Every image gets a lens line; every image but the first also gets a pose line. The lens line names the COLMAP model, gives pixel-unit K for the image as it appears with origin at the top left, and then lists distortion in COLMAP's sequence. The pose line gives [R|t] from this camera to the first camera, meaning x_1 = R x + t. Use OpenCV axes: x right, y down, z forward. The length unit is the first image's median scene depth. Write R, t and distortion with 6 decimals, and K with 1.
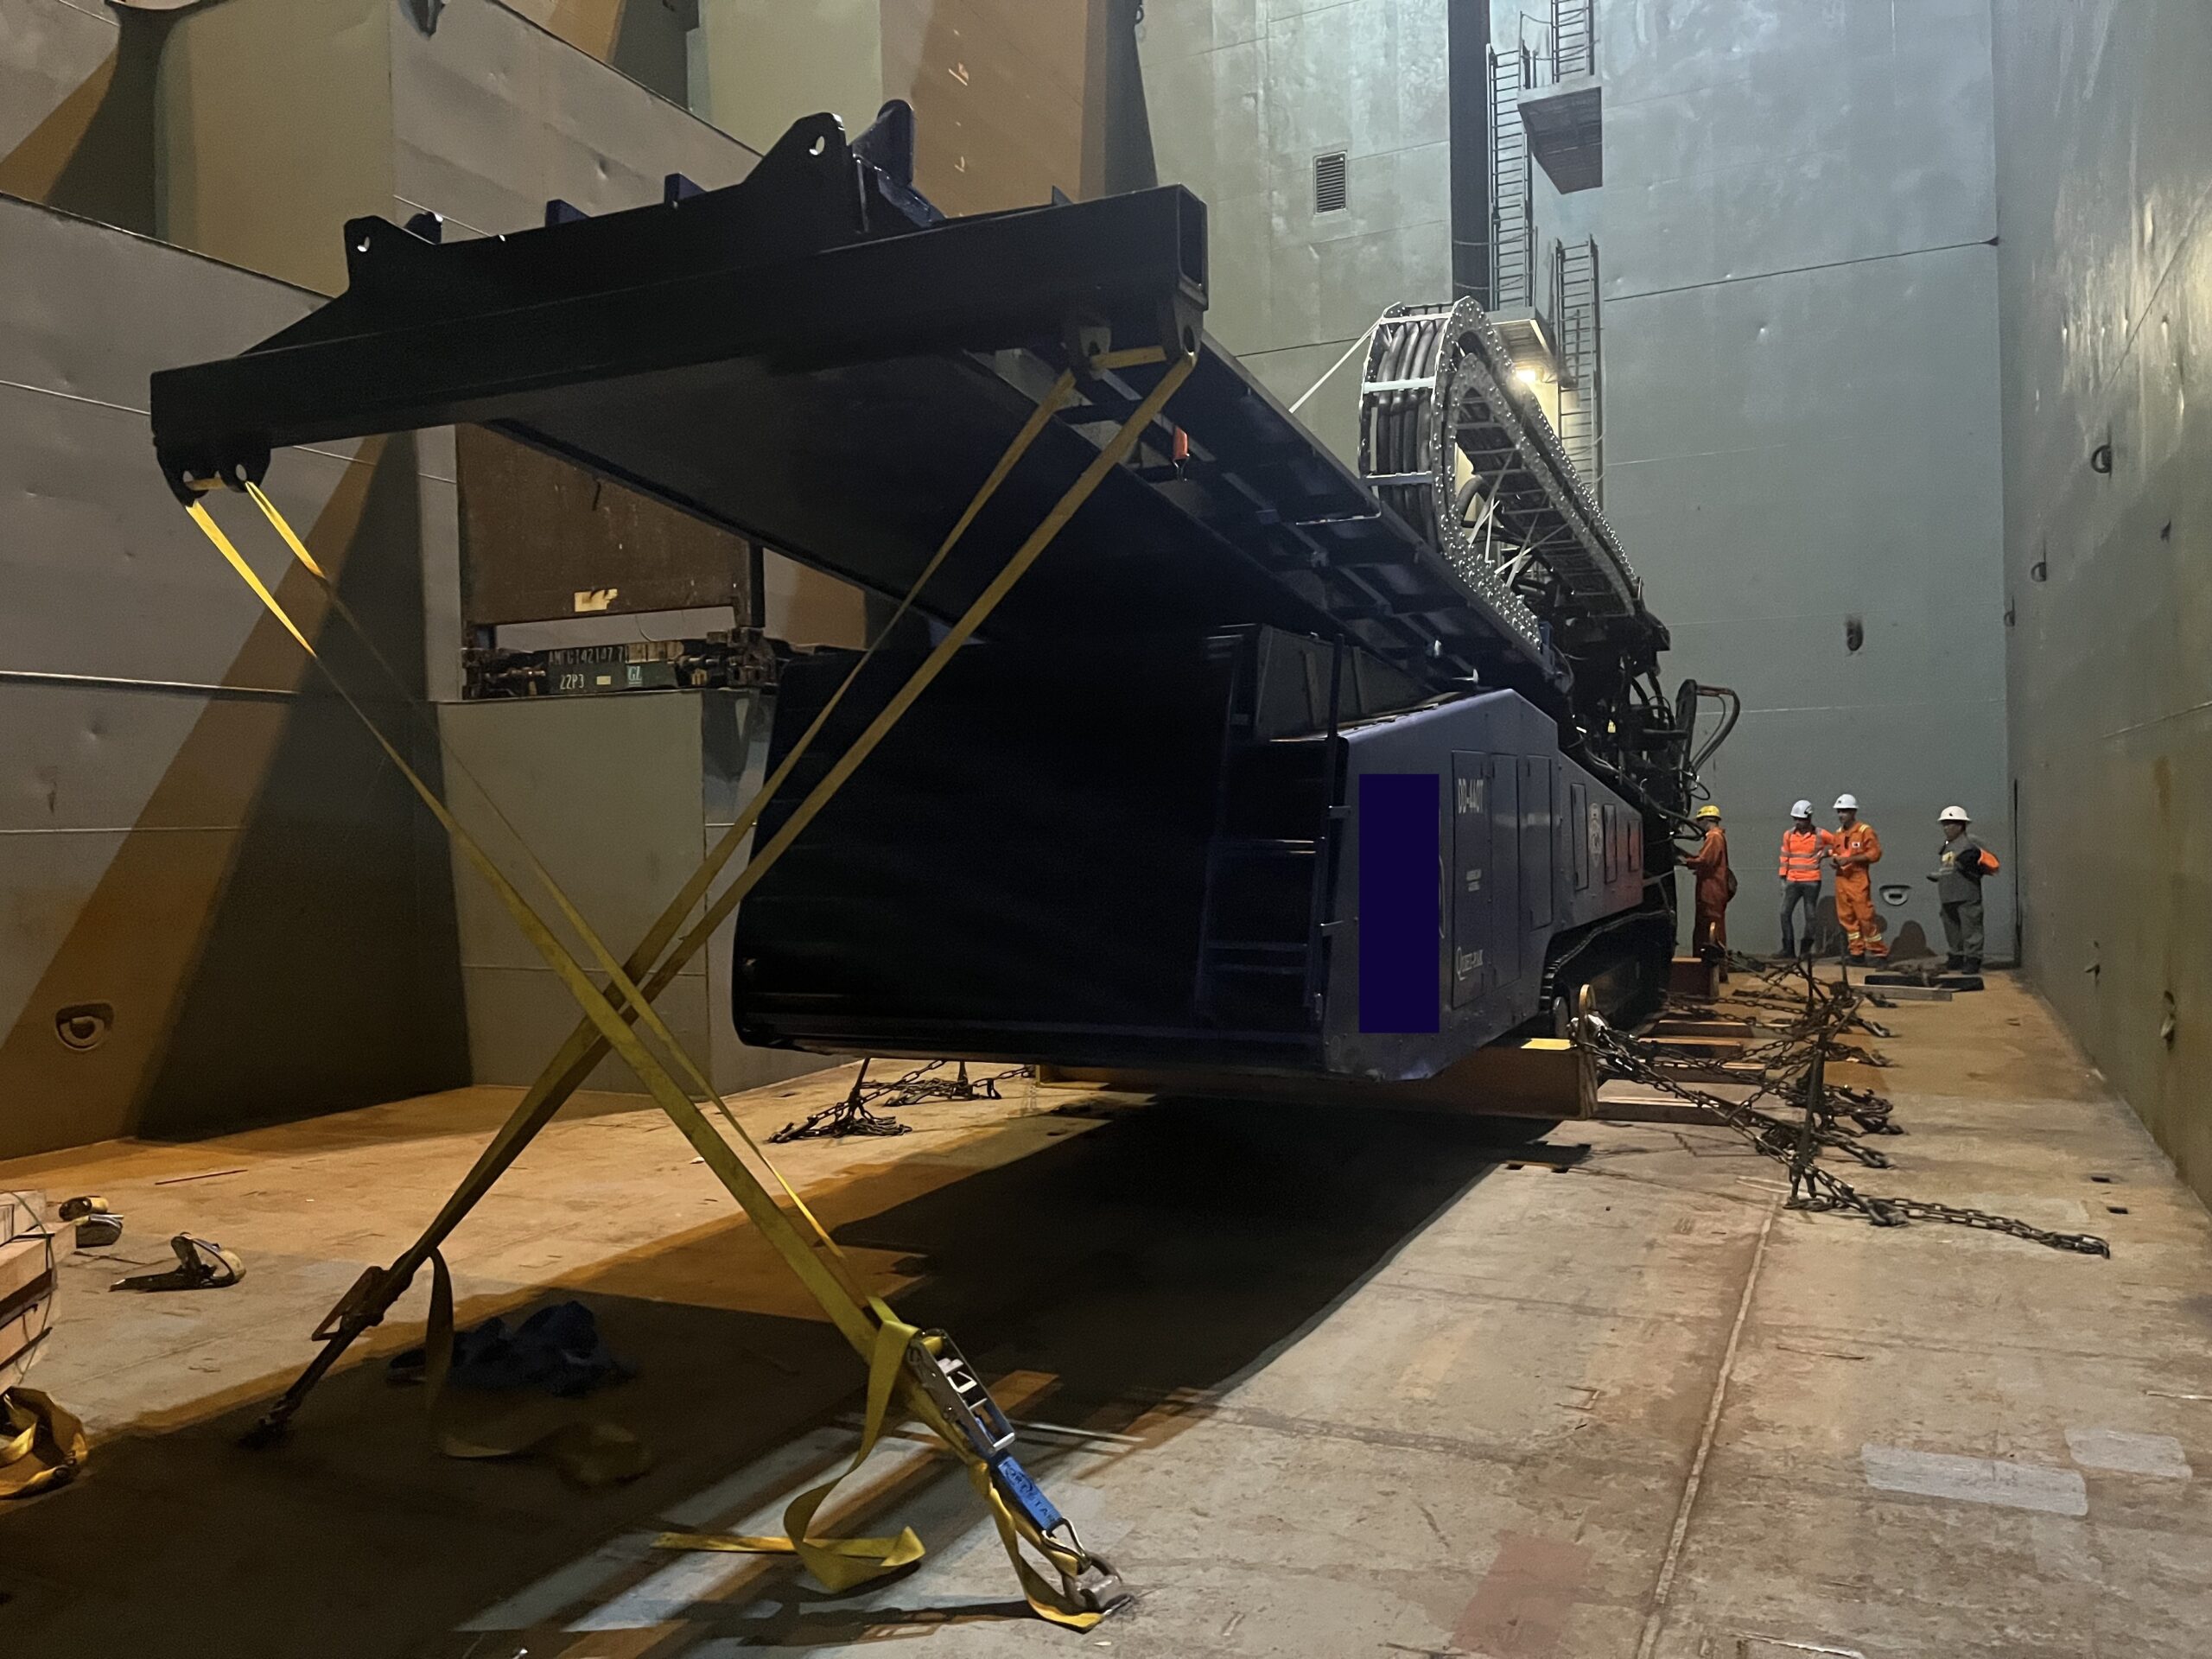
lens RADIAL K [[1680.9, 0, 1106.0], [0, 1680.9, 829.5], [0, 0, 1]] dist [0.052151, -0.079048]
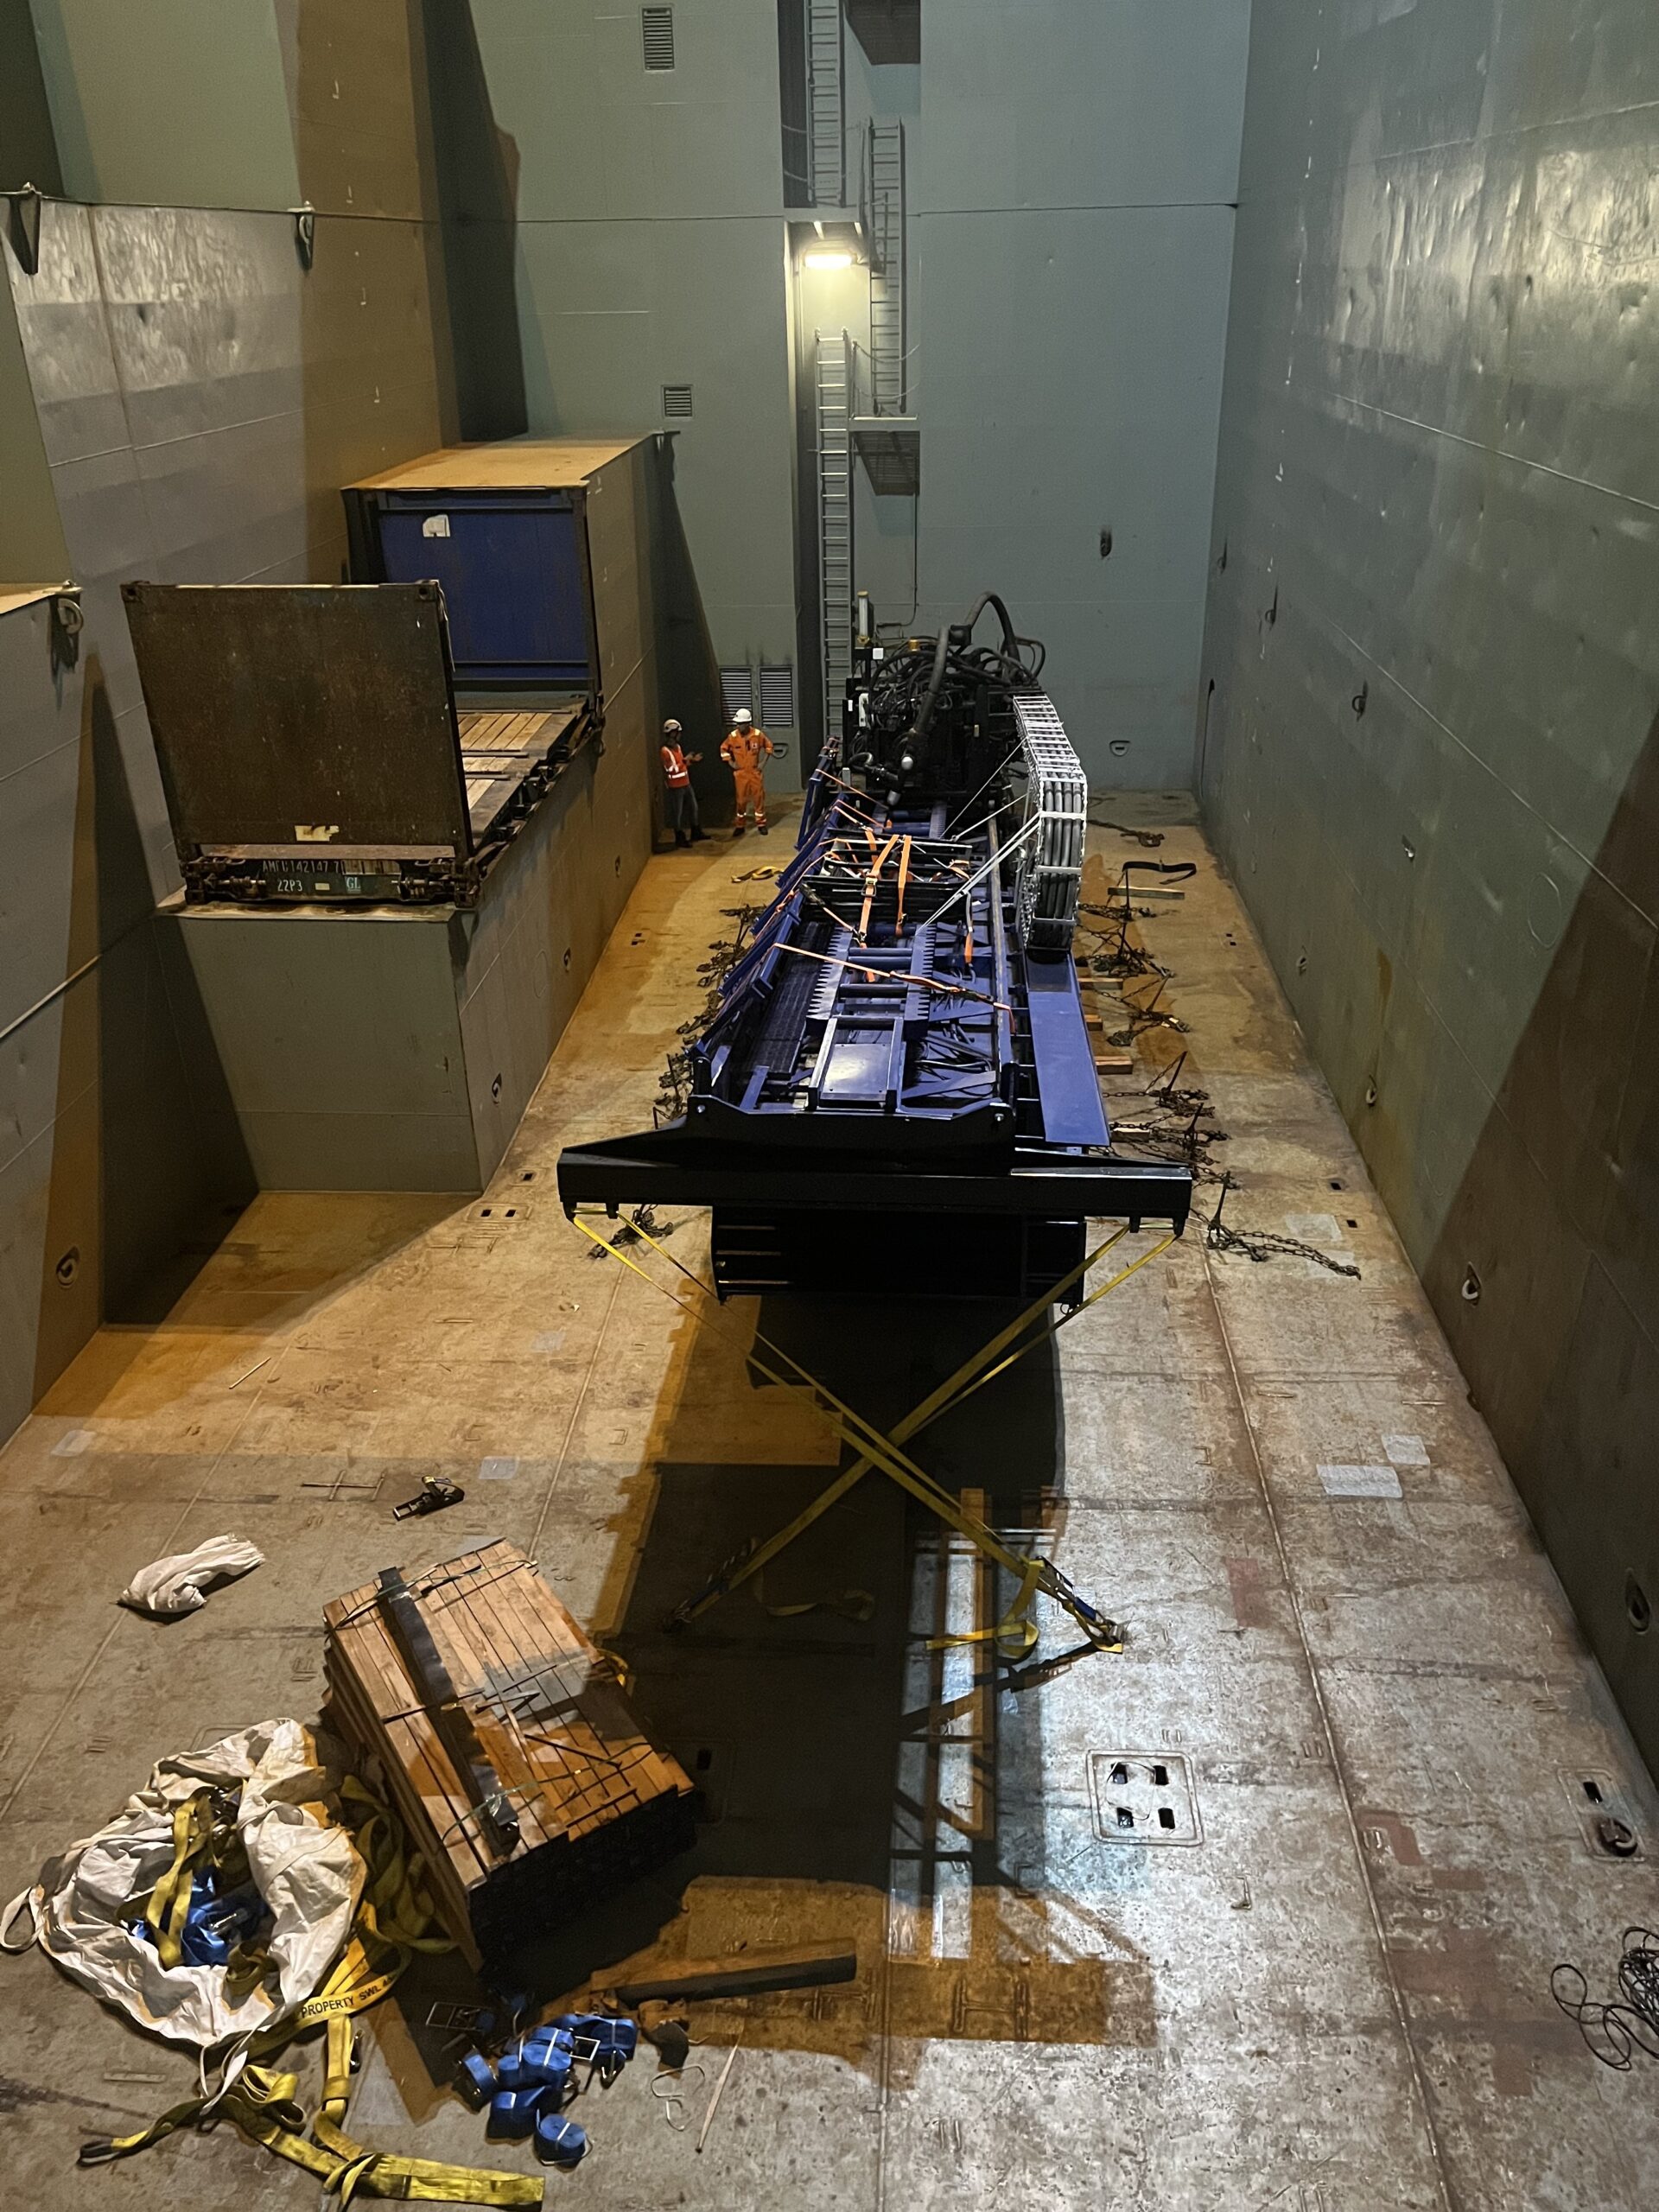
lens RADIAL K [[1680.9, 0, 870.1], [0, 1680.9, 1100.2], [0, 0, 1]] dist [0.052151, -0.079048]
pose [[0.922204, -0.162953, 0.350694, -0.924198], [-0.008151, 0.898486, 0.438926, -1.179540], [-0.386618, -0.407638, 0.827259, -0.577349]]
